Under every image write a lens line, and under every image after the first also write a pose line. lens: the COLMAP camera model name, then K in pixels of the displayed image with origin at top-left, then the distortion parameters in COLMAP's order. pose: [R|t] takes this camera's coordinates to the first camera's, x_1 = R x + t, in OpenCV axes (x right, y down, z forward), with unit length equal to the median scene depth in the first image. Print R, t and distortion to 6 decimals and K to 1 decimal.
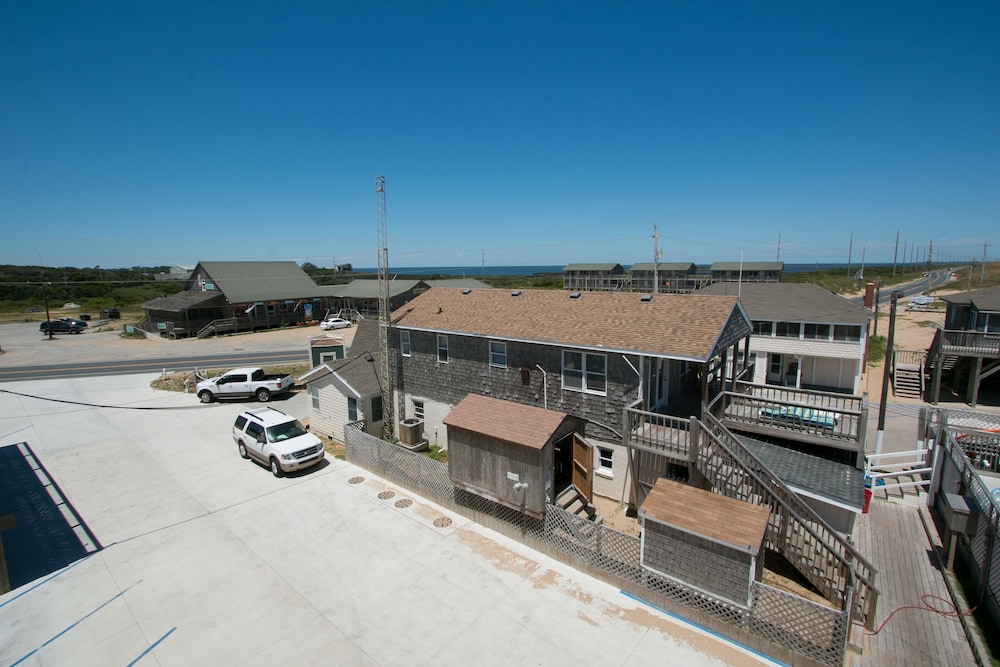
lens RADIAL K [[456.7, 0, 494.8], [0, 456.7, 331.0], [0, 0, 1]] dist [-0.024702, 0.006357]
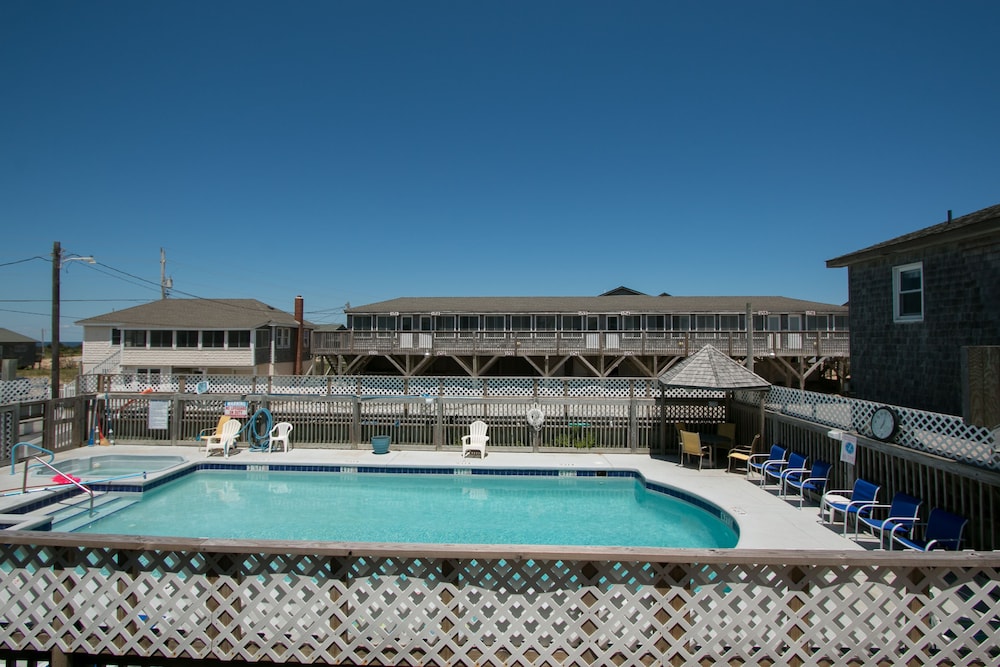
lens RADIAL K [[456.7, 0, 494.8], [0, 456.7, 331.0], [0, 0, 1]] dist [-0.024702, 0.006357]
pose [[0.838243, 0.024085, 0.544765, 1.265819], [0.068360, 0.986501, -0.148802, 0.298281], [-0.540996, 0.161972, 0.825281, -0.160568]]
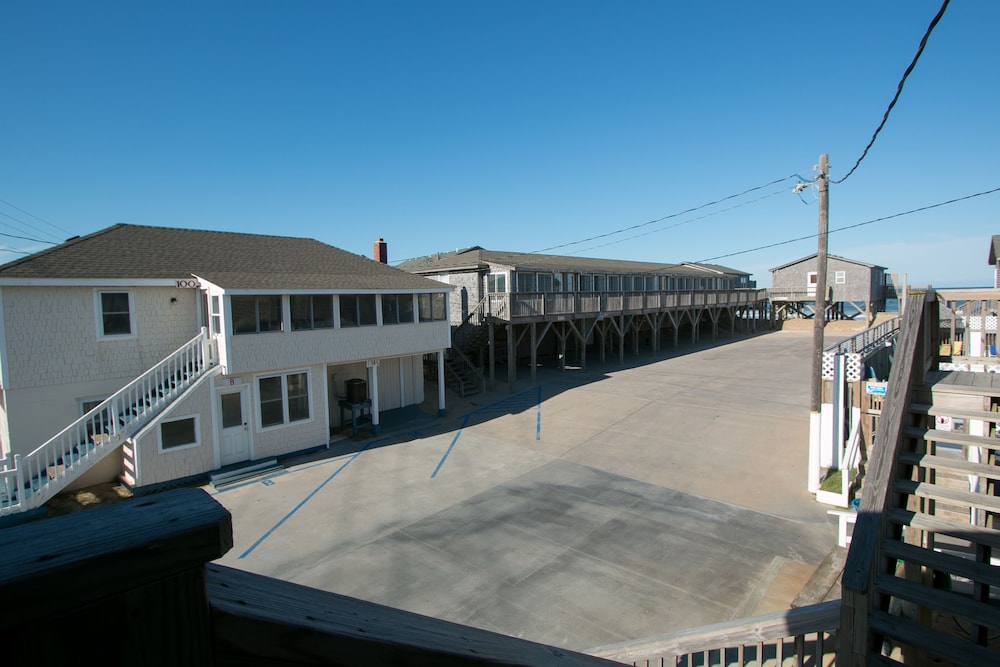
lens RADIAL K [[498.7, 0, 490.7], [0, 498.7, 329.7], [0, 0, 1]] dist [-0.013472, 0.000150]
pose [[0.110459, -0.052075, 0.992516, 0.243882], [0.170329, 0.984844, 0.032716, 0.045420], [-0.979177, 0.165441, 0.117654, 1.508439]]
